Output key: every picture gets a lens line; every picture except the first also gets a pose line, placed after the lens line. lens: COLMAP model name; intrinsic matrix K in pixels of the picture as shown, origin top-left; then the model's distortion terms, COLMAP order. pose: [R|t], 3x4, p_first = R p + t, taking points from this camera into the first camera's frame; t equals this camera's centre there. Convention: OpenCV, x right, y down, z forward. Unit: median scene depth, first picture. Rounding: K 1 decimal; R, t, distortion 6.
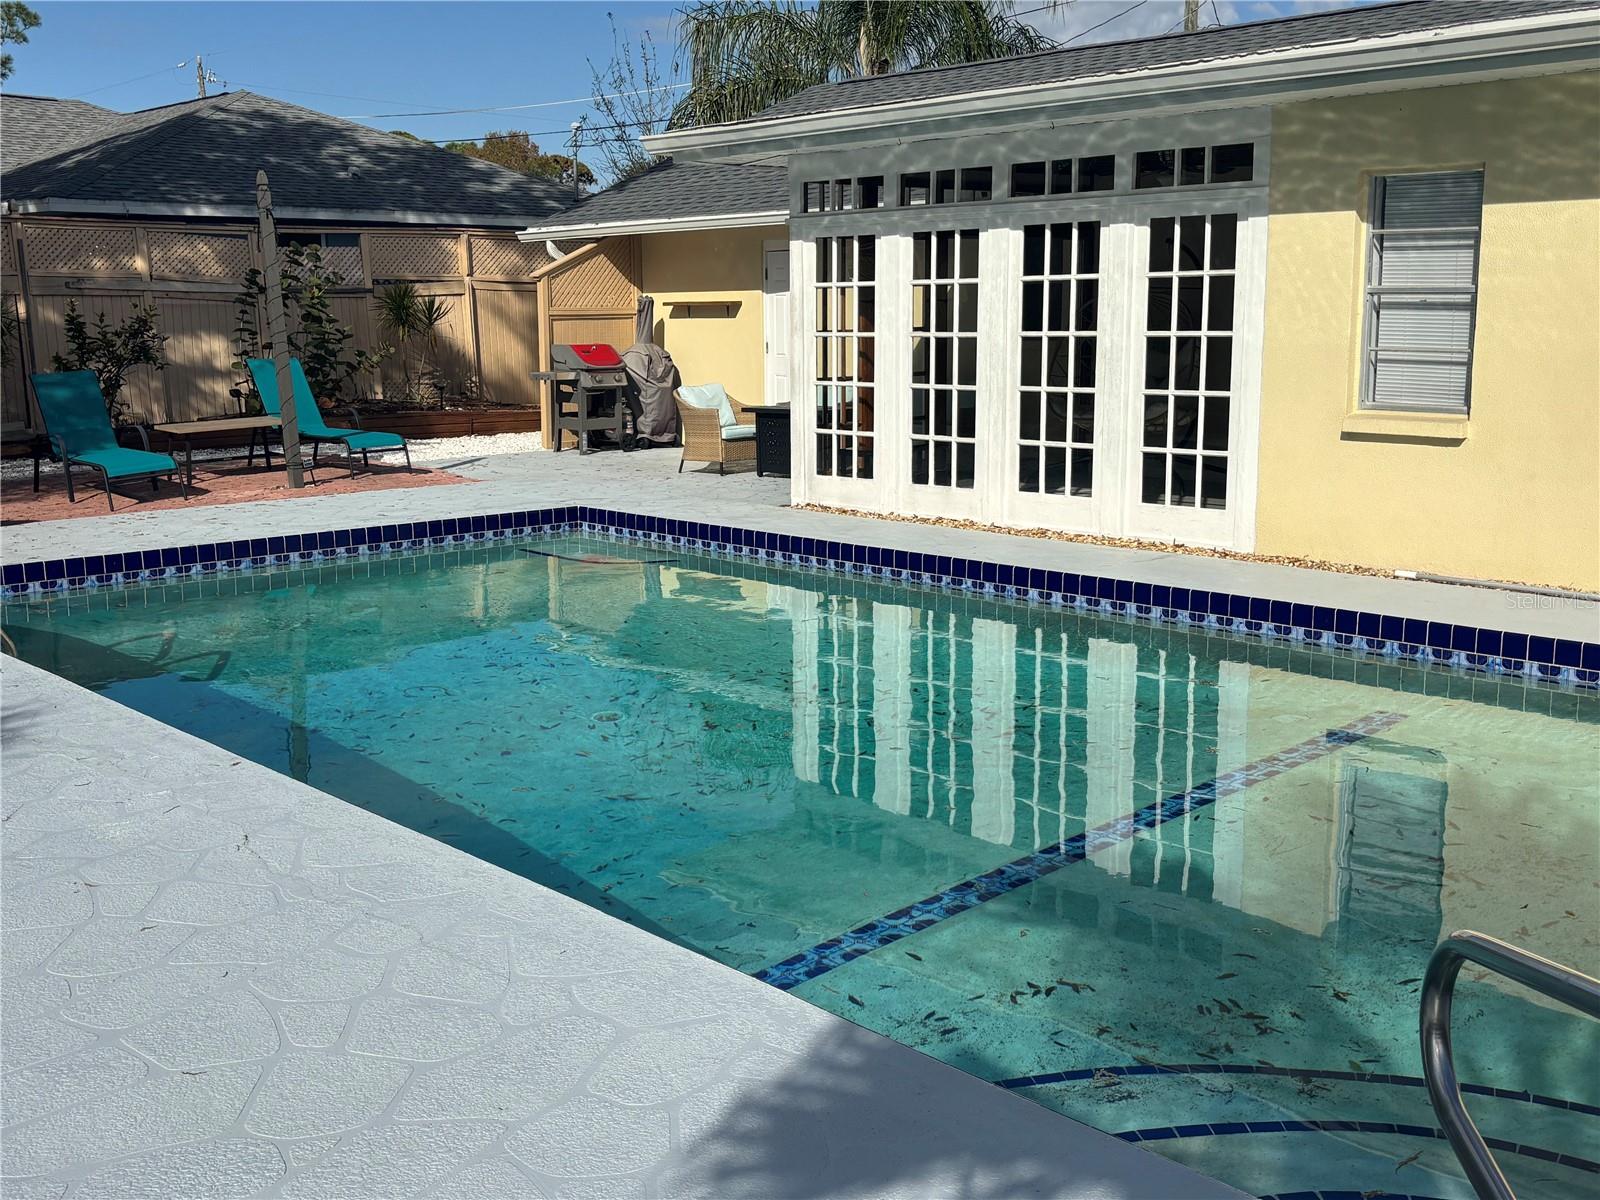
lens RADIAL K [[1691.7, 0, 757.0], [0, 1691.7, 614.6], [0, 0, 1]] dist [0.014934, 0.000000]
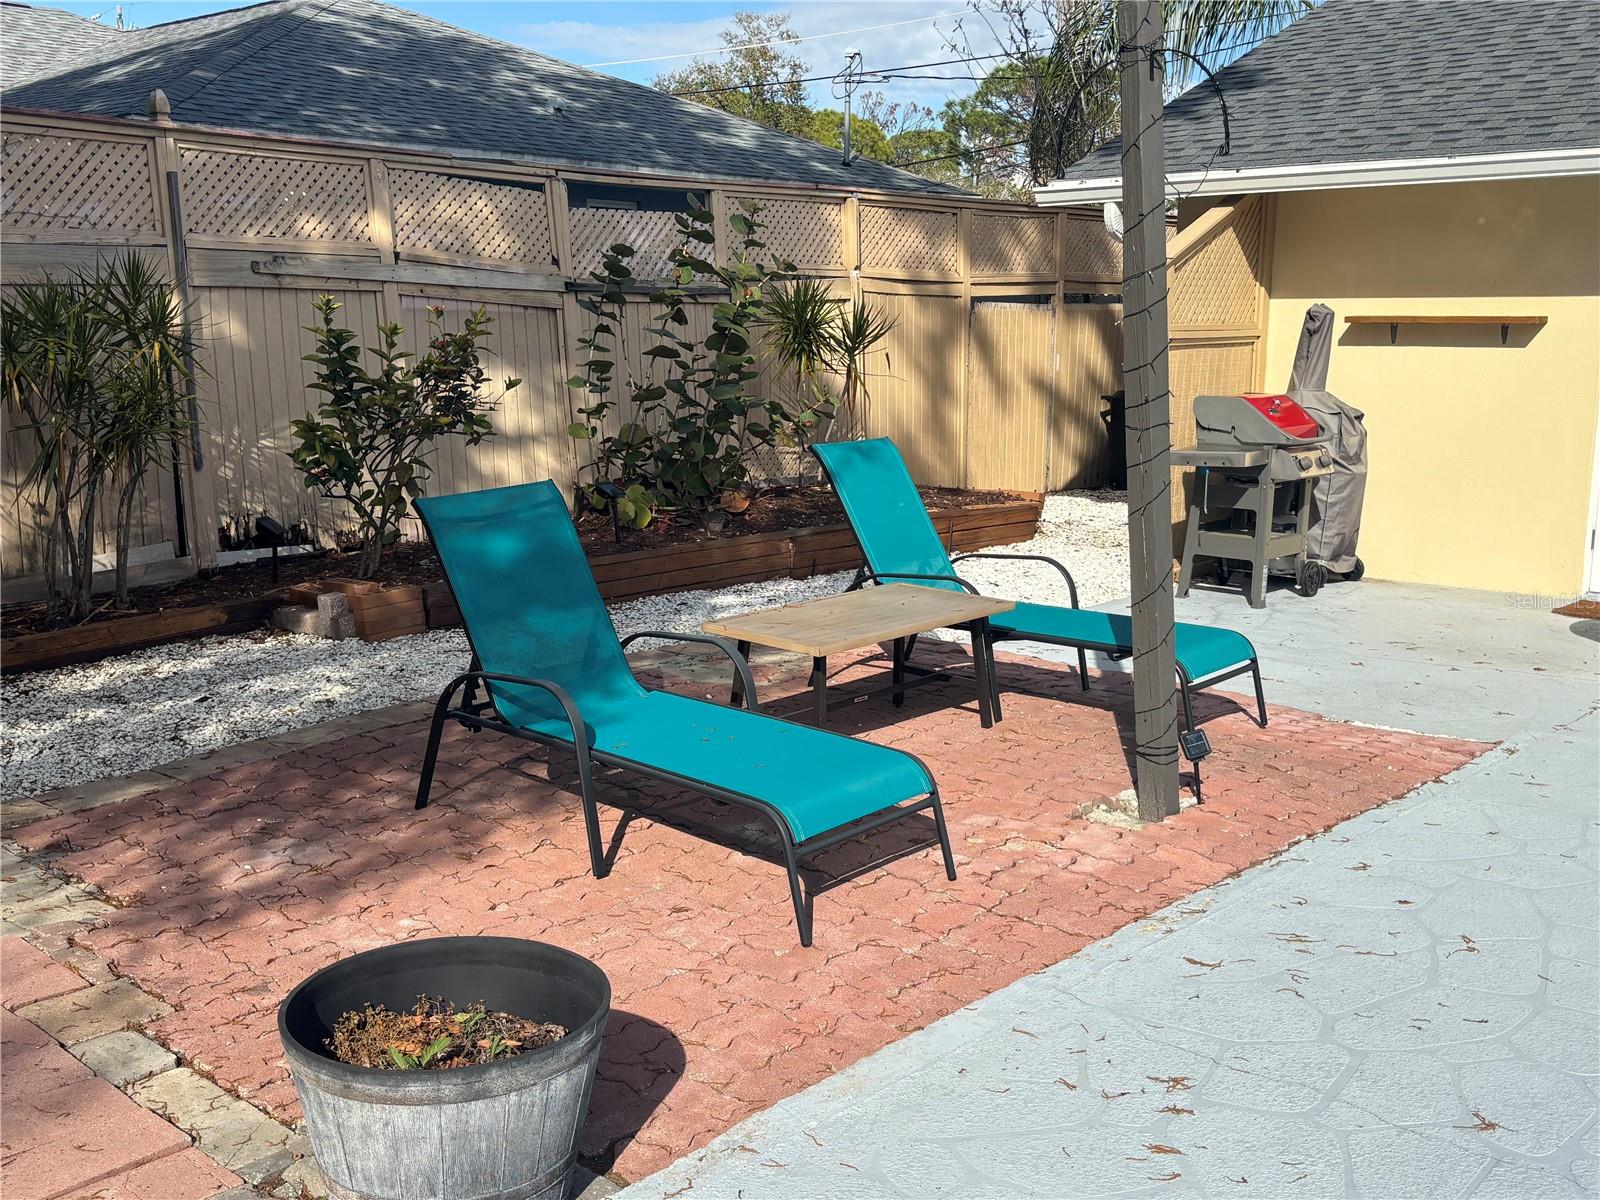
lens RADIAL K [[1691.7, 0, 720.2], [0, 1691.7, 614.1], [0, 0, 1]] dist [0.014934, 0.000000]
pose [[0.996930, 0.001480, 0.078290, -0.374883], [-0.000793, 0.999961, -0.008808, -0.106765], [-0.078300, 0.008719, 0.996892, 0.597910]]
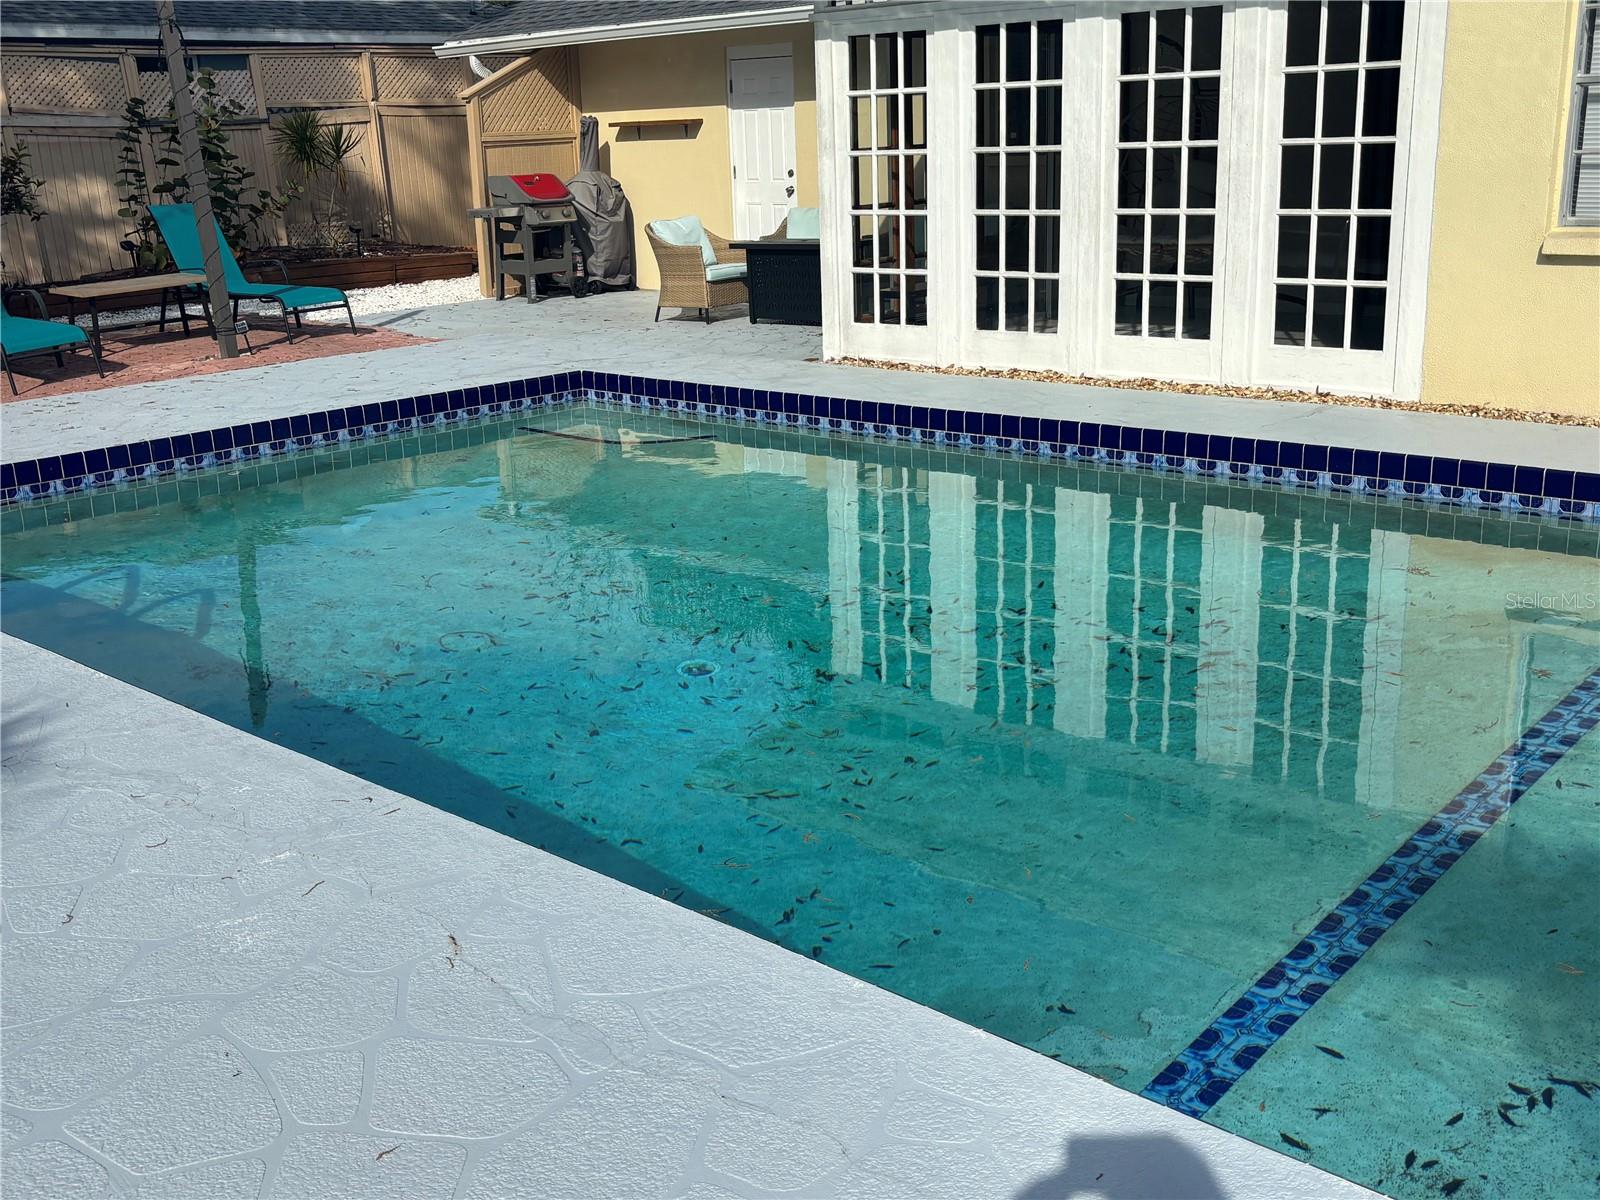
lens RADIAL K [[1691.7, 0, 751.0], [0, 1691.7, 644.8], [0, 0, 1]] dist [0.014934, 0.000000]
pose [[0.996312, -0.049863, 0.069833, -0.070419], [0.041476, 0.992291, 0.116785, -0.018328], [-0.075118, -0.113458, 0.990699, 0.106475]]
